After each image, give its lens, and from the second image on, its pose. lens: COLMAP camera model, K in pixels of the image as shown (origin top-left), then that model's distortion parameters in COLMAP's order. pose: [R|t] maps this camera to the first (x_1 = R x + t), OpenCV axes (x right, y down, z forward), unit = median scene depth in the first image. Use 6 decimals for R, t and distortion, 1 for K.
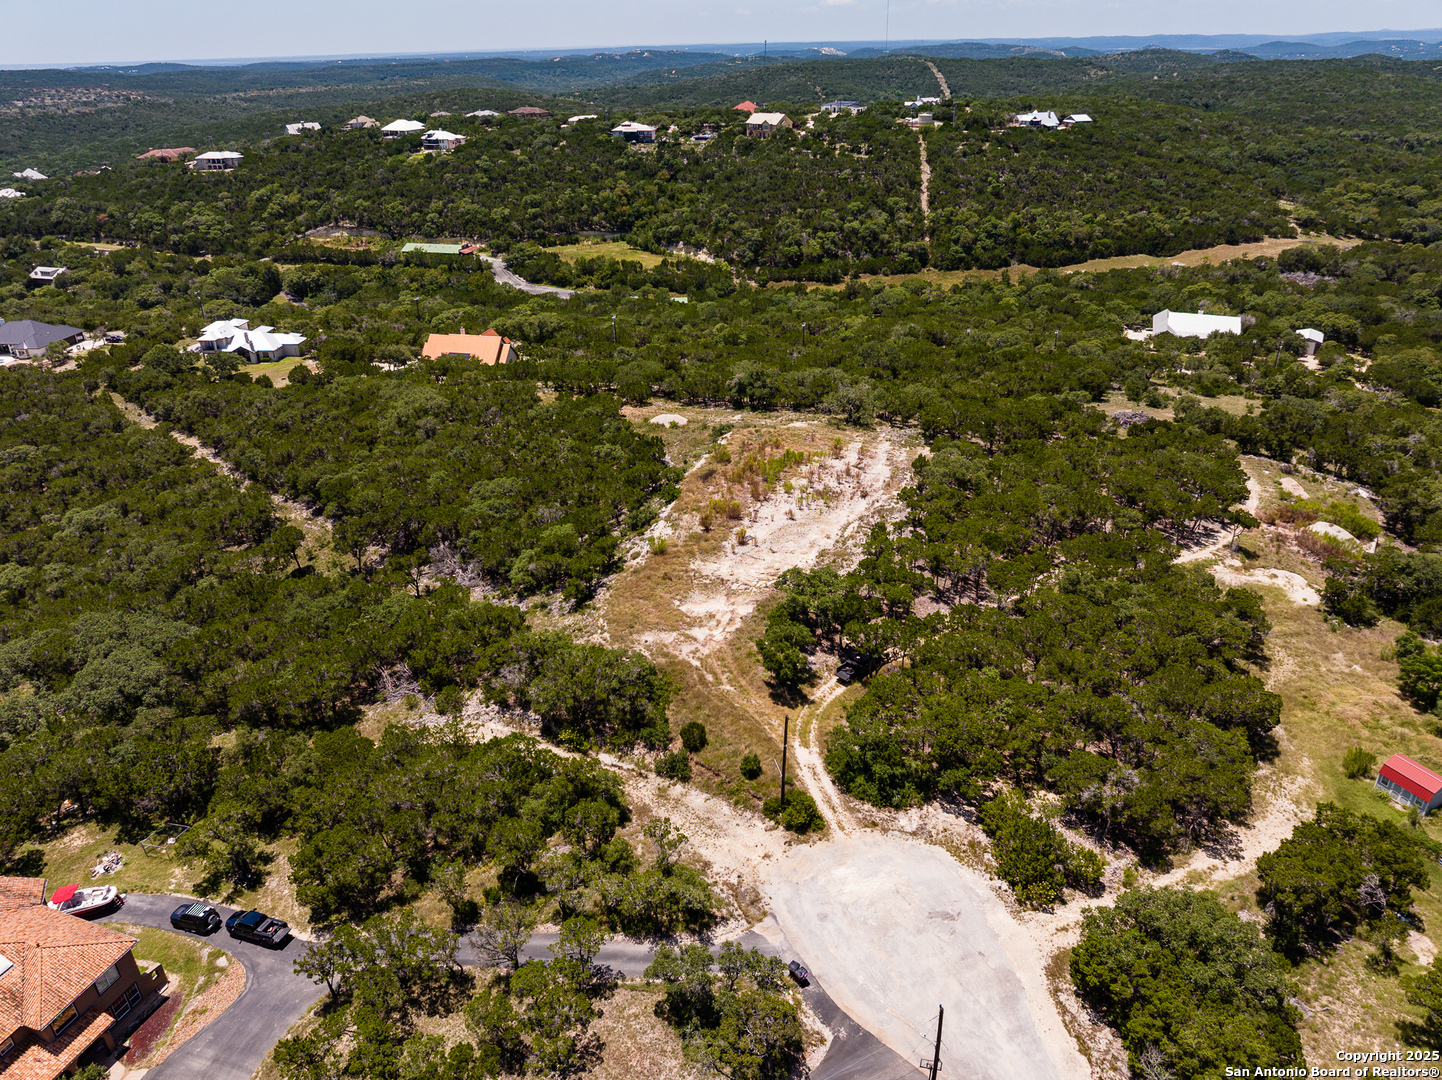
lens RADIAL K [[1012.2, 0, 719.3], [0, 1012.2, 537.8], [0, 0, 1]] dist [-0.047262, 0.016383]
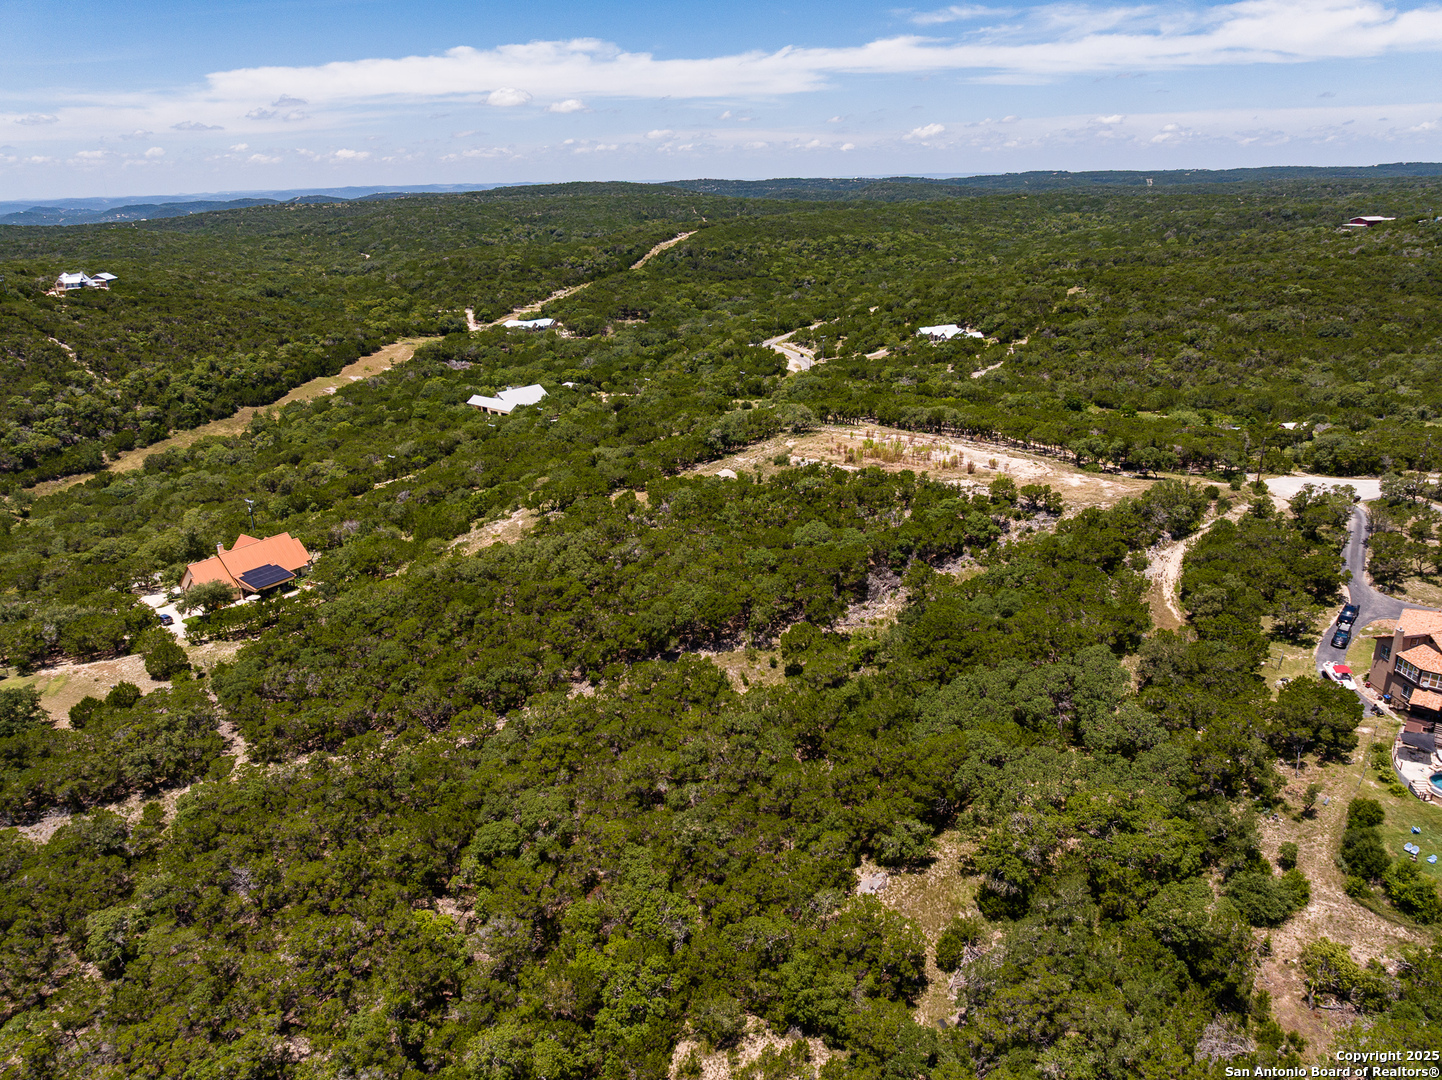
lens RADIAL K [[1012.2, 0, 717.5], [0, 1012.2, 542.3], [0, 0, 1]] dist [-0.047262, 0.016383]
pose [[0.331668, -0.308991, 0.891359, -0.468764], [0.435319, 0.888363, 0.145974, -0.093035], [-0.836955, 0.339610, 0.429151, 0.224159]]
